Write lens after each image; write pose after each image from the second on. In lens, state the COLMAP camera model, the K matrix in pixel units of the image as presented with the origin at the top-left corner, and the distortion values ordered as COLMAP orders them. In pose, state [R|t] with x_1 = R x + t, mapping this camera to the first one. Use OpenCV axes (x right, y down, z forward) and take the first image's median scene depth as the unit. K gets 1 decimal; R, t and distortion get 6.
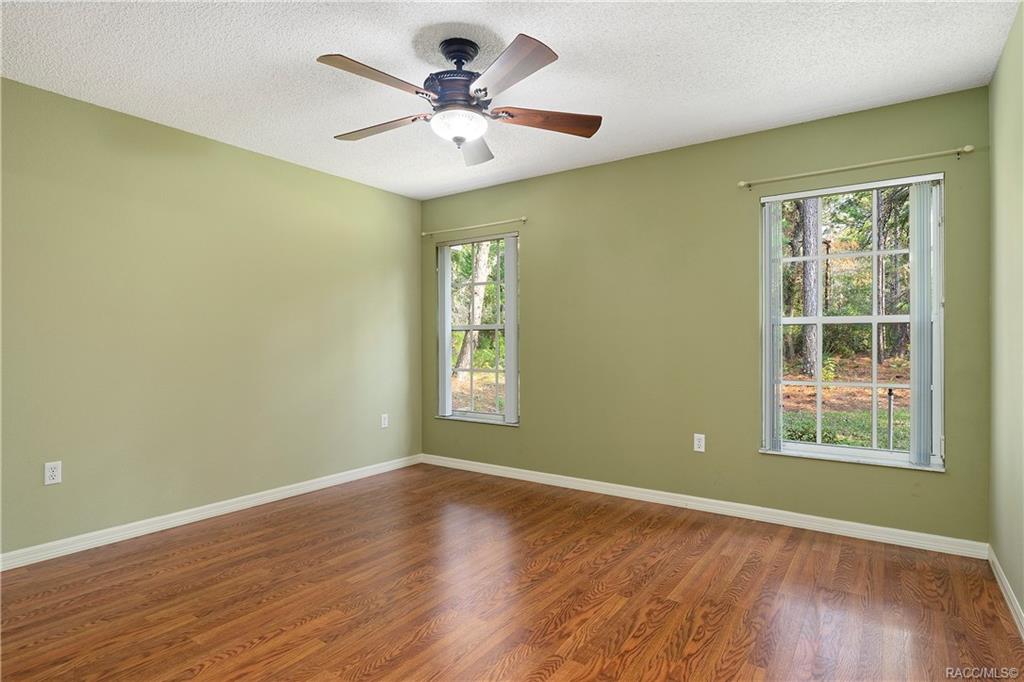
lens RADIAL K [[541.2, 0, 512.0], [0, 541.2, 341.0], [0, 0, 1]] dist [0.000501, 0.000373]
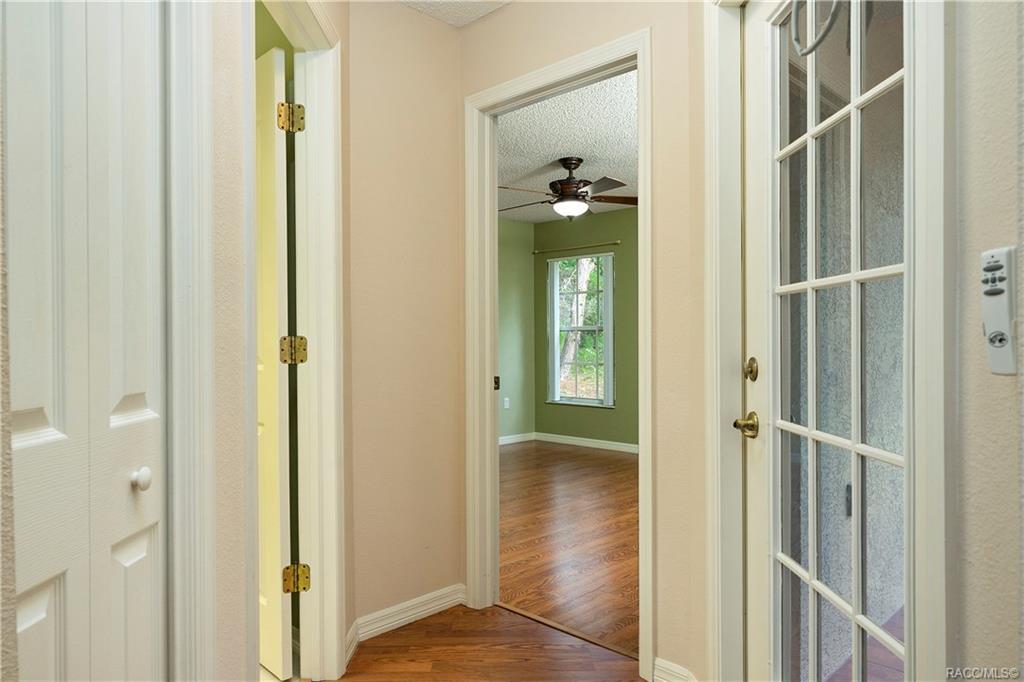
lens RADIAL K [[684.4, 0, 512.0], [0, 684.4, 341.0], [0, 0, 1]] dist [-0.000021, -0.001155]
pose [[0.987012, -0.000102, -0.160647, 0.029382], [0.000376, 0.999999, 0.001676, 0.000878], [0.160646, -0.001715, 0.987011, -0.527987]]
